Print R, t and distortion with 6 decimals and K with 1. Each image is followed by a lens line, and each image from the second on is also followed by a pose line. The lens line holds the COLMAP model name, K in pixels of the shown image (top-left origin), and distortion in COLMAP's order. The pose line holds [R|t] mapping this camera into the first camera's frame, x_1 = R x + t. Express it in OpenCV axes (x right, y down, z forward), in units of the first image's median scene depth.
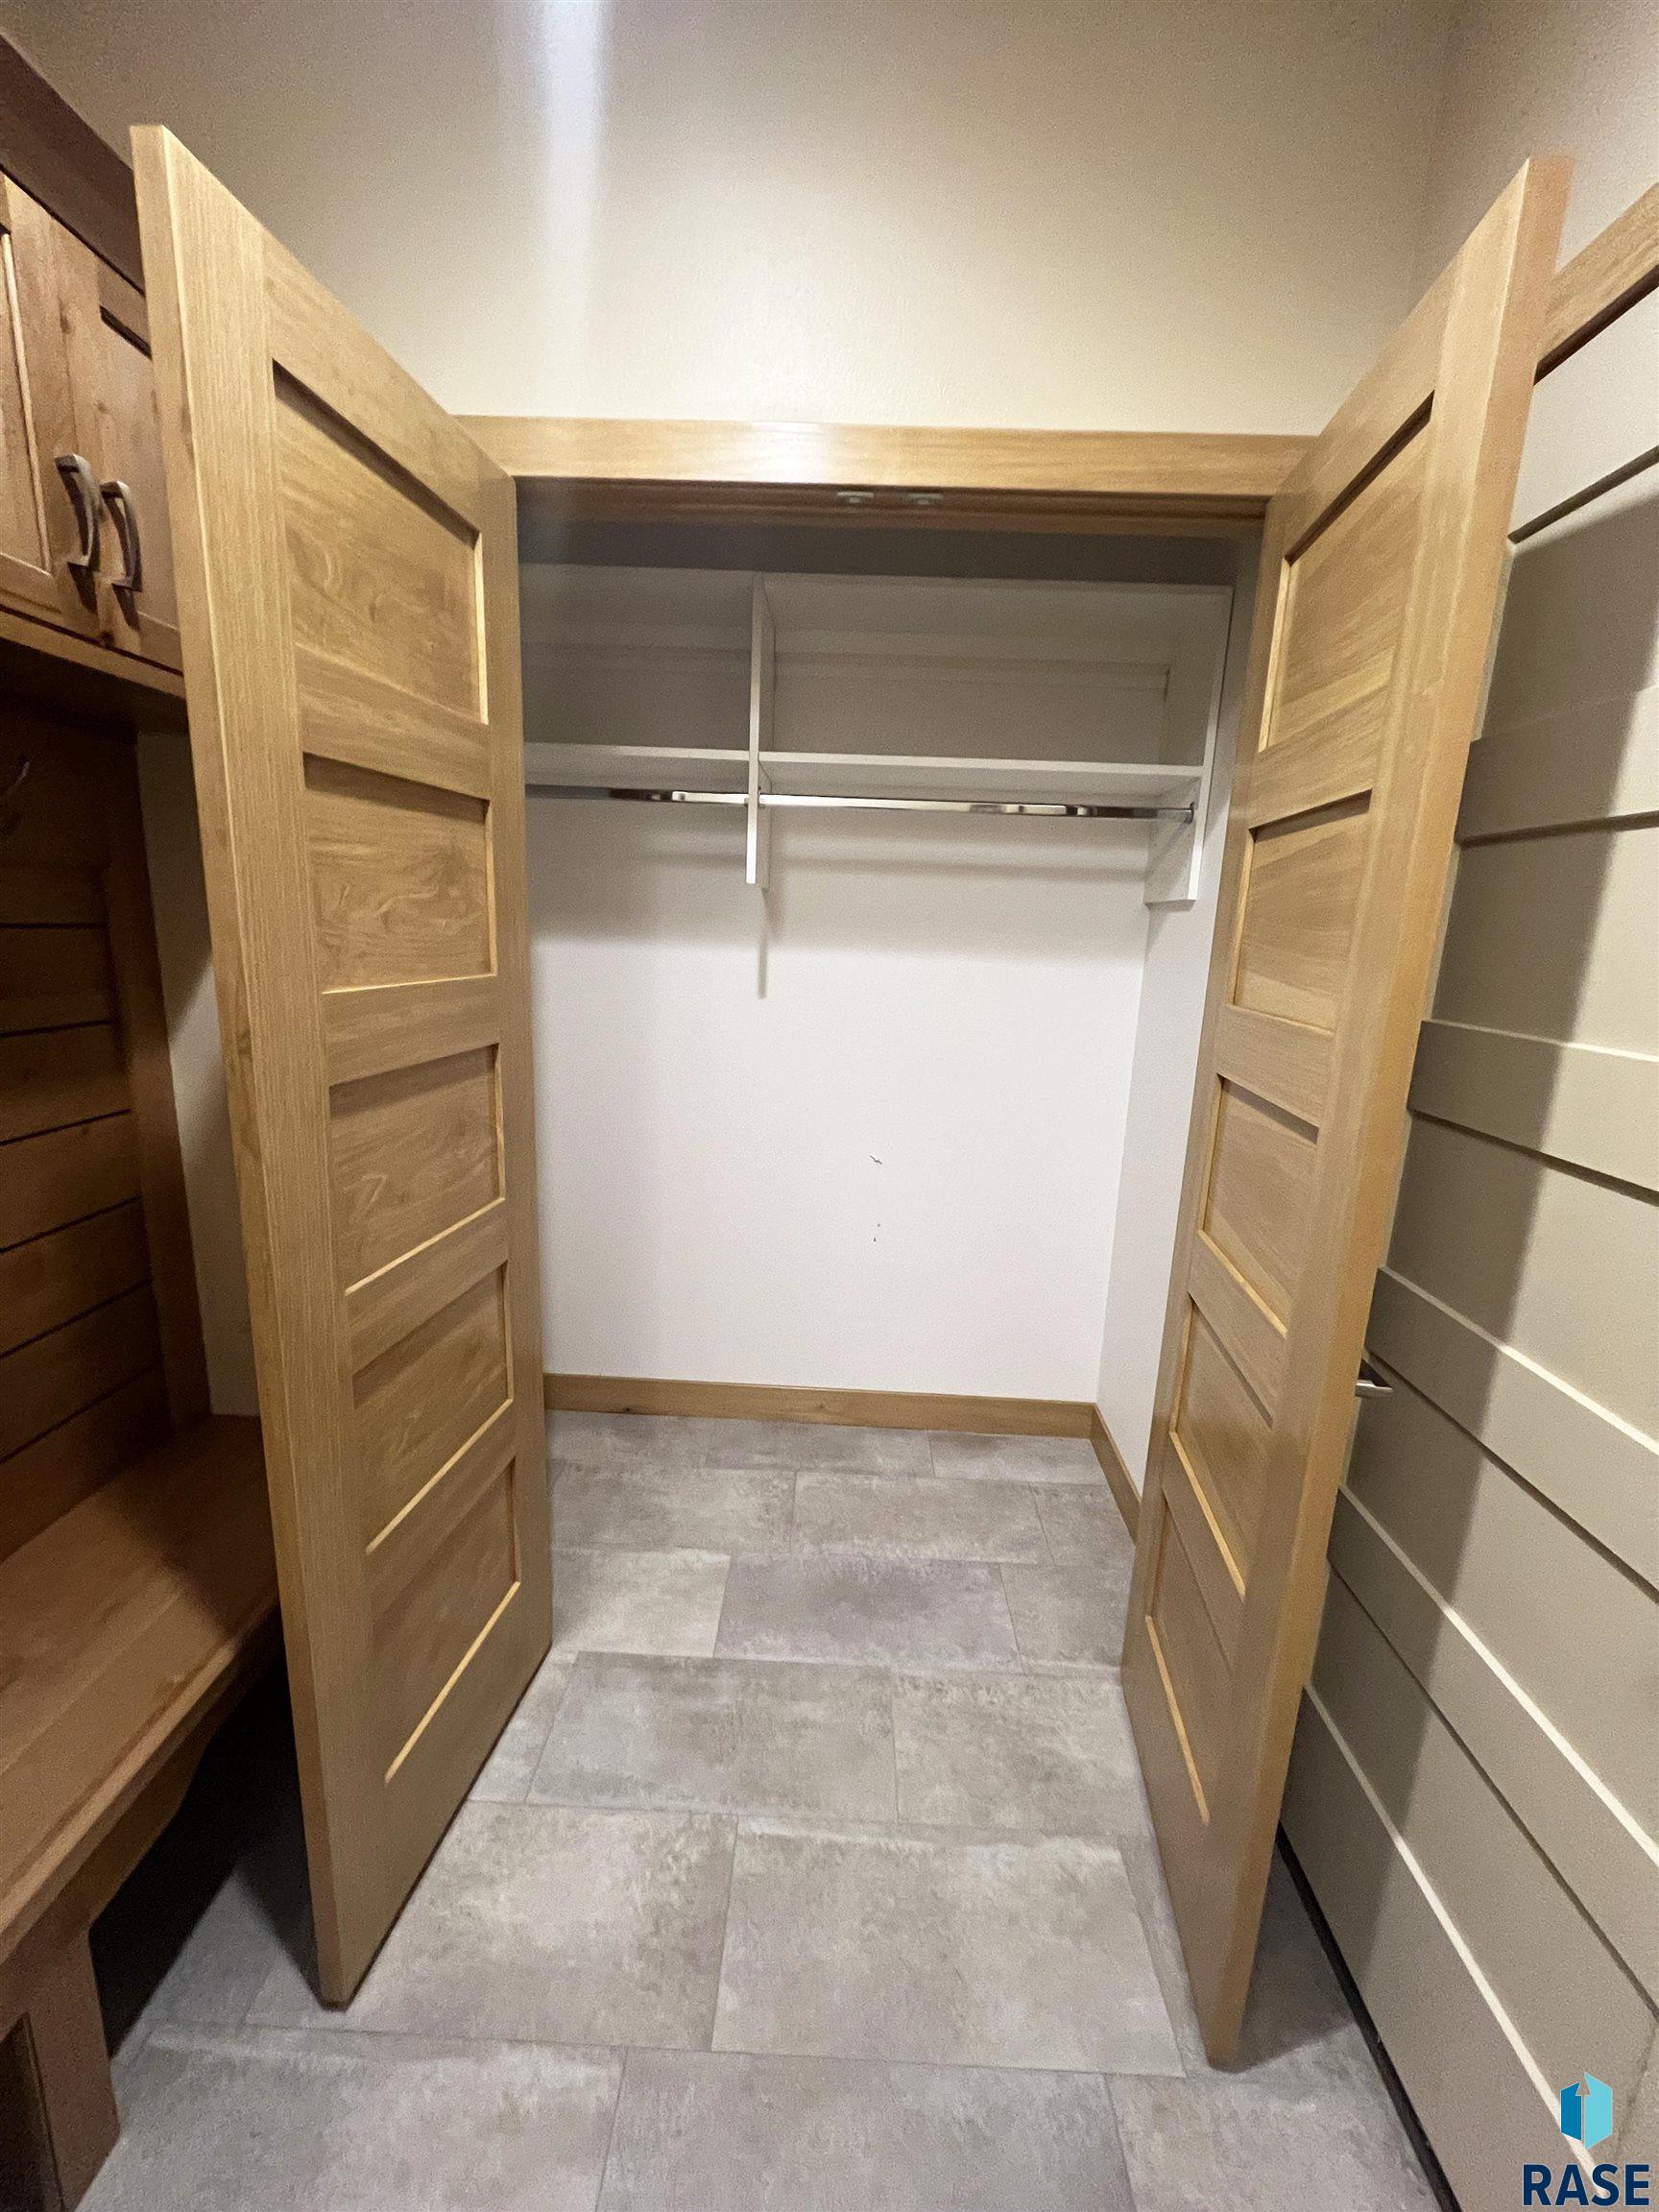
lens RADIAL K [[878.3, 0, 829.5], [0, 878.3, 1106.0], [0, 0, 1]] dist [-0.002612, 0.000081]
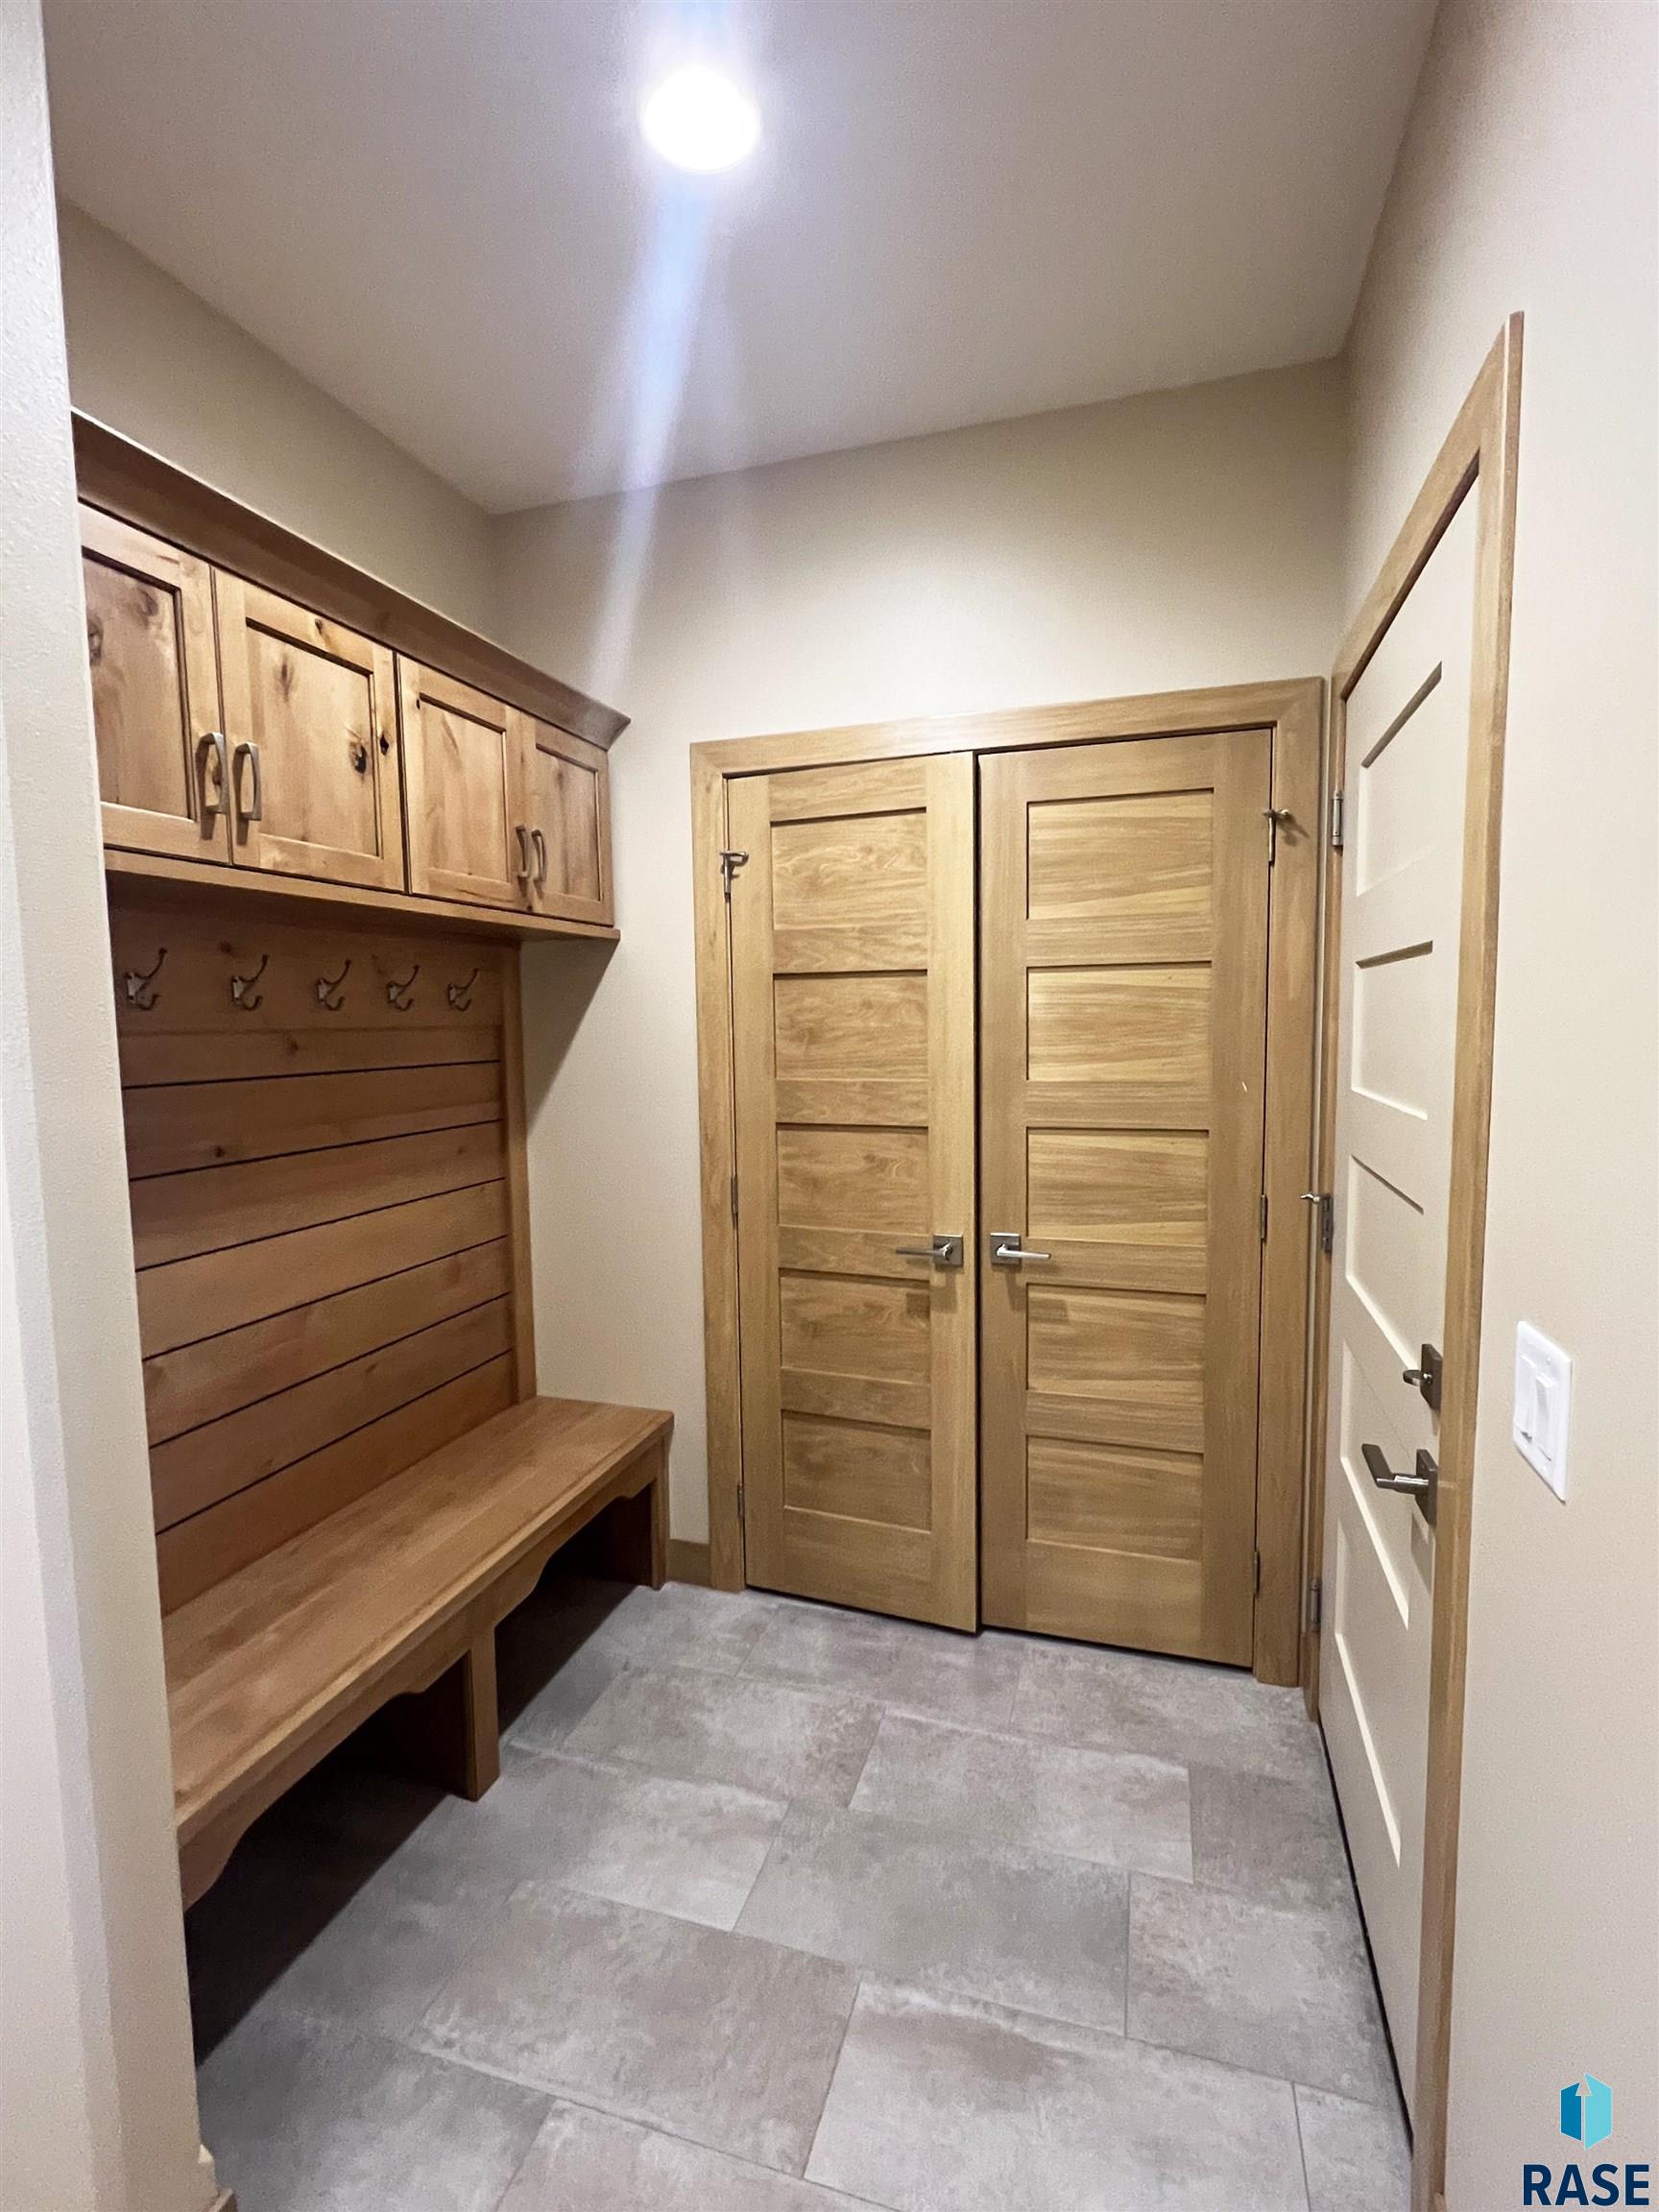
lens RADIAL K [[1026.6, 0, 829.5], [0, 1026.6, 1106.0], [0, 0, 1]] dist [0.001296, 0.000101]
pose [[0.960759, -0.029930, -0.275767, 0.299753], [-0.005208, 0.992040, -0.125816, 0.122779], [0.277337, 0.122315, 0.952955, -0.682465]]
